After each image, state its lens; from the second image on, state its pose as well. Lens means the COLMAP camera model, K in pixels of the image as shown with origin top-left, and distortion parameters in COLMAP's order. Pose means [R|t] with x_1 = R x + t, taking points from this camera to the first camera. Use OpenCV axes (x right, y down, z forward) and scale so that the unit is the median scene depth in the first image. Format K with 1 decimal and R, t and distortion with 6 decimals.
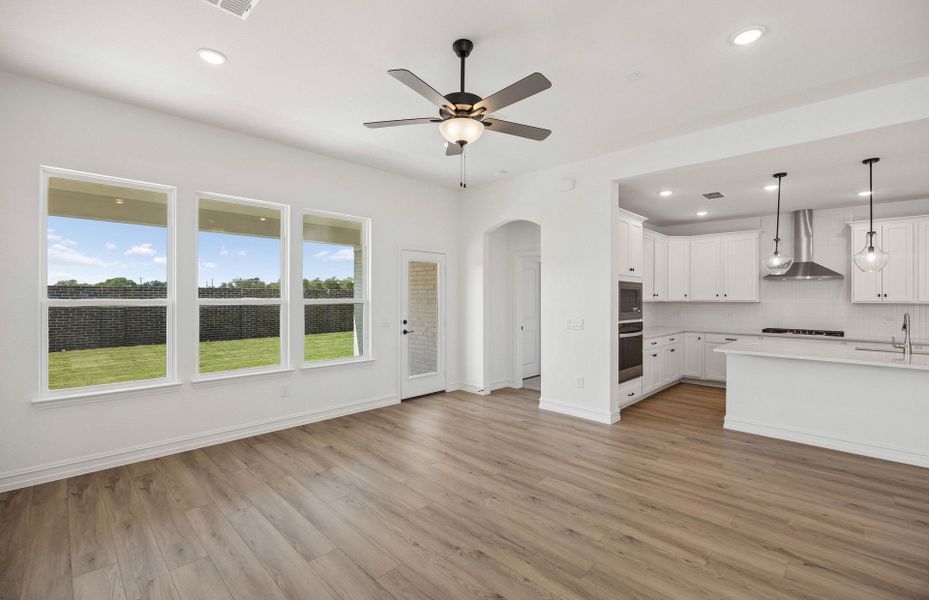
lens RADIAL K [[405.8, 0, 471.5], [0, 405.8, 297.5], [0, 0, 1]] dist [-0.016568, 0.000064]
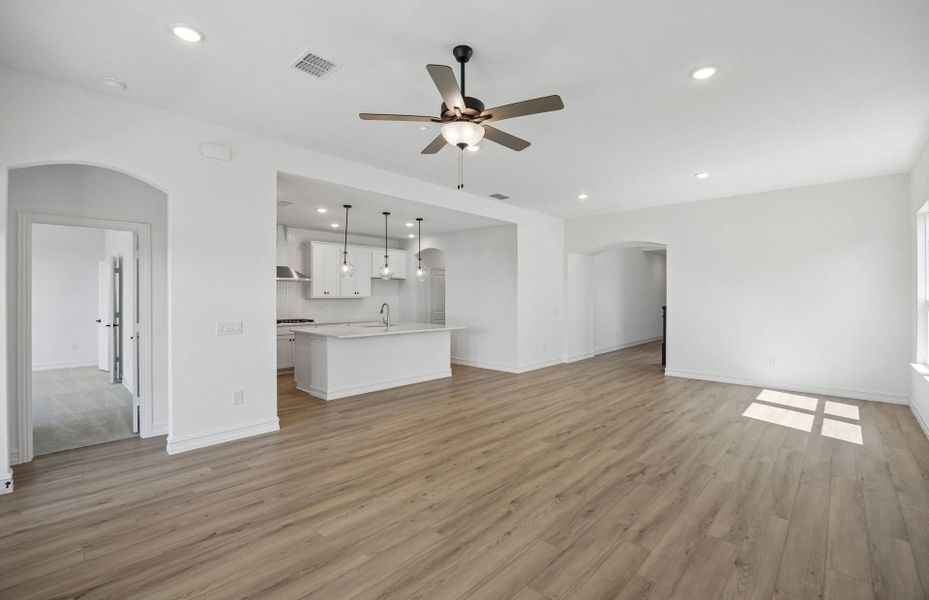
lens RADIAL K [[405.8, 0, 467.5], [0, 405.8, 295.1], [0, 0, 1]] dist [-0.016568, 0.000064]
pose [[-0.018803, -0.003659, 0.999817, -0.749351], [0.000245, 0.999993, 0.003665, -0.003678], [-0.999823, 0.000314, -0.018802, 0.718408]]
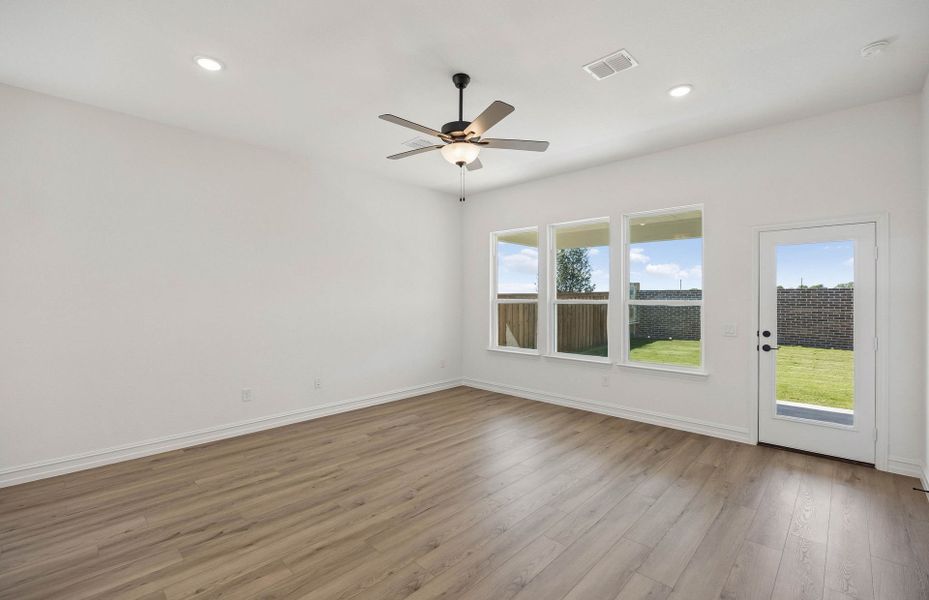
lens RADIAL K [[405.8, 0, 464.9], [0, 405.8, 297.5], [0, 0, 1]] dist [-0.016568, 0.000064]
pose [[0.003175, -0.001597, -0.999994, 0.802764], [-0.002917, 0.999994, -0.001607, 0.000465], [0.999991, 0.002922, 0.003170, 0.719490]]
